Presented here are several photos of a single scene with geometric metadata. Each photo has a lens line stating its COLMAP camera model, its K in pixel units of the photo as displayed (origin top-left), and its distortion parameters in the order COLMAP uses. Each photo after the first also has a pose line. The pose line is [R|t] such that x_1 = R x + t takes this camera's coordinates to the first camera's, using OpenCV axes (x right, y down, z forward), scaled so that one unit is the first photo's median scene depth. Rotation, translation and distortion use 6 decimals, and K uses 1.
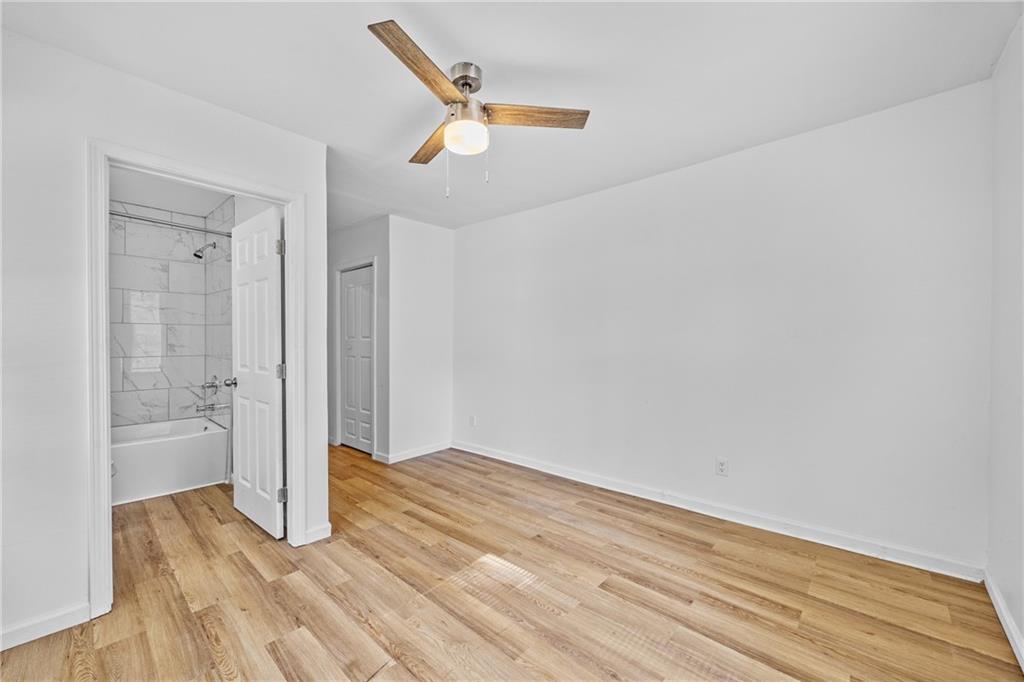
lens RADIAL K [[398.6, 0, 511.6], [0, 398.6, 342.4], [0, 0, 1]] dist [0.002602, 0.000452]
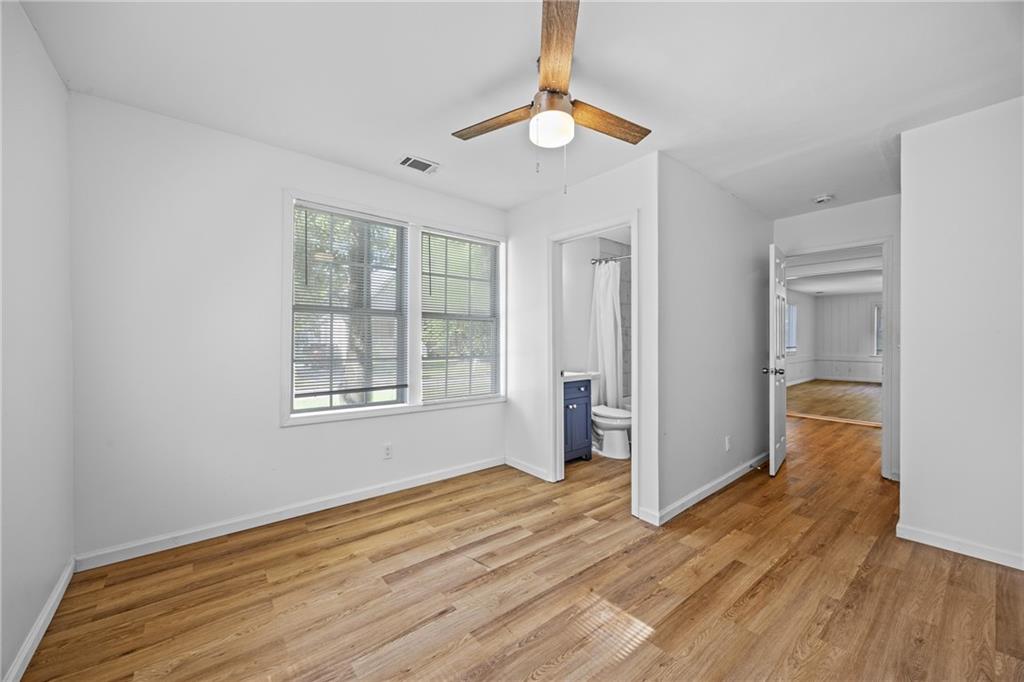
lens RADIAL K [[398.6, 0, 512.3], [0, 398.6, 340.1], [0, 0, 1]] dist [0.002602, 0.000452]
pose [[-0.153075, 0.004655, -0.988204, 0.726756], [-0.000282, 0.999989, 0.004754, -0.019527], [0.988214, 0.001007, -0.153072, 0.858255]]
